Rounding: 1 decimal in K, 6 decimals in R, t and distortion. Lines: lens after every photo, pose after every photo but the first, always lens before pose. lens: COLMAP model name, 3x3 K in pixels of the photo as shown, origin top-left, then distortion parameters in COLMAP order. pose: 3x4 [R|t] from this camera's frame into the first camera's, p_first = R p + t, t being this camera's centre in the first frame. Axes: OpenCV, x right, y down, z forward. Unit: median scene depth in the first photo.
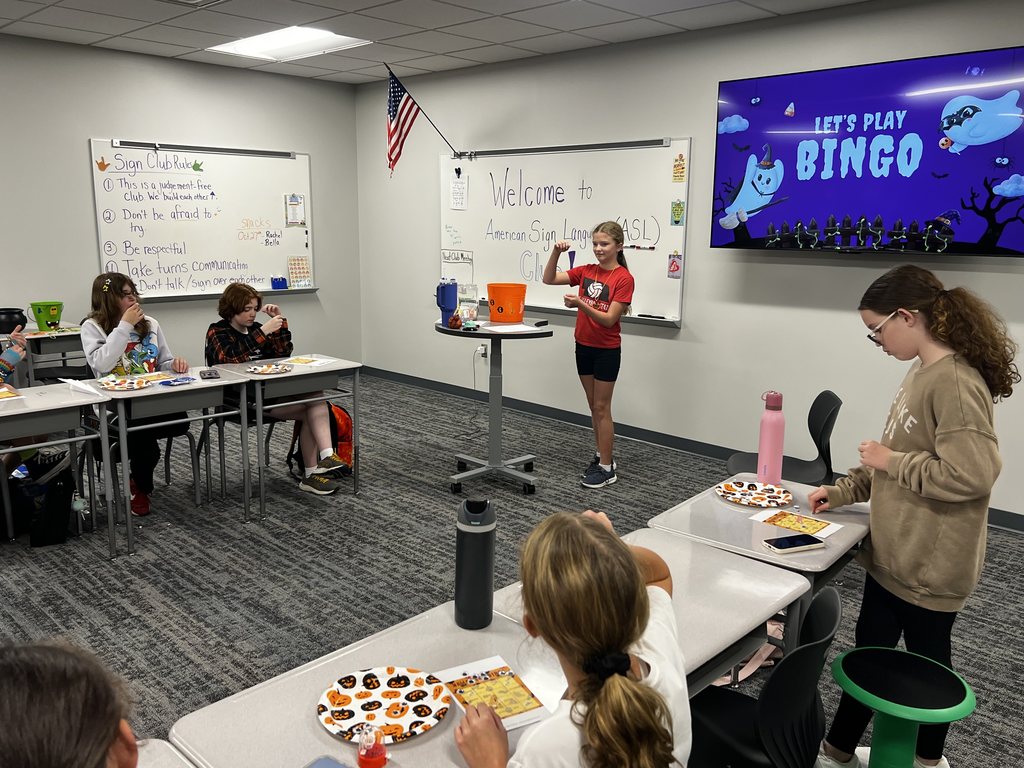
lens RADIAL K [[849.4, 0, 487.7], [0, 849.4, 344.1], [0, 0, 1]] dist [0.082970, -0.096705]
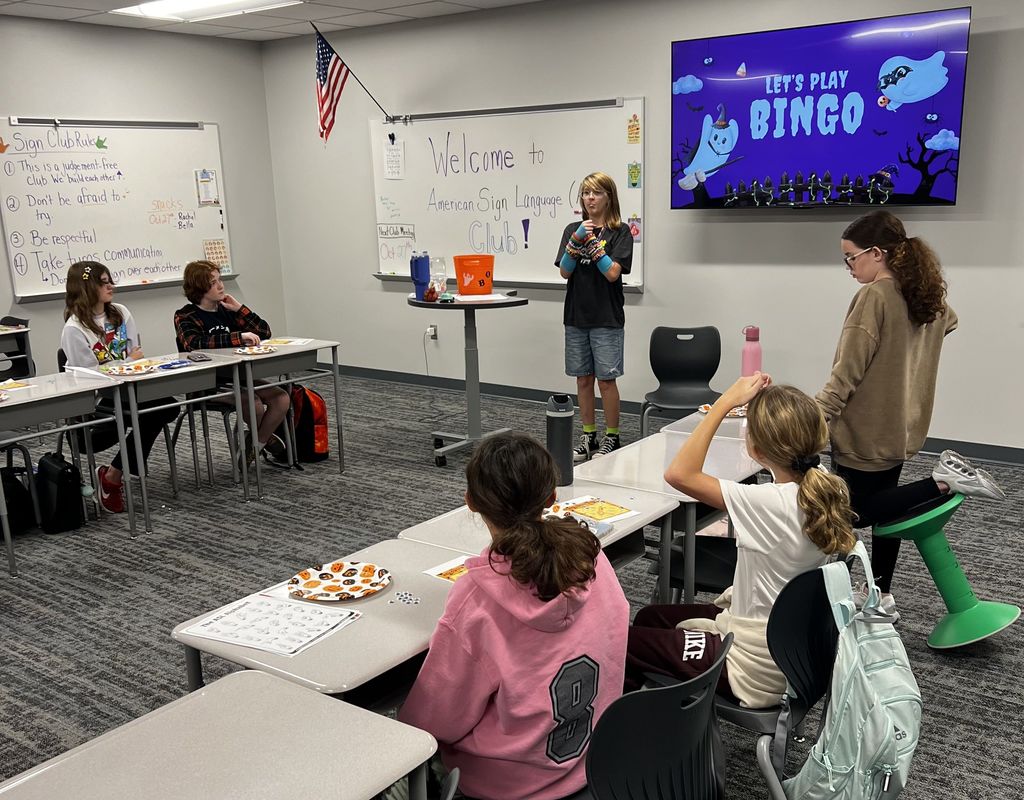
lens RADIAL K [[1052.2, 0, 512.0], [0, 1052.2, 400.0], [0, 0, 1]] dist [0.038122, -0.016894]
pose [[0.990209, -0.066543, 0.122716, -0.096099], [0.059522, 0.996421, 0.060023, 0.026091], [-0.126271, -0.052131, 0.990625, -0.224647]]
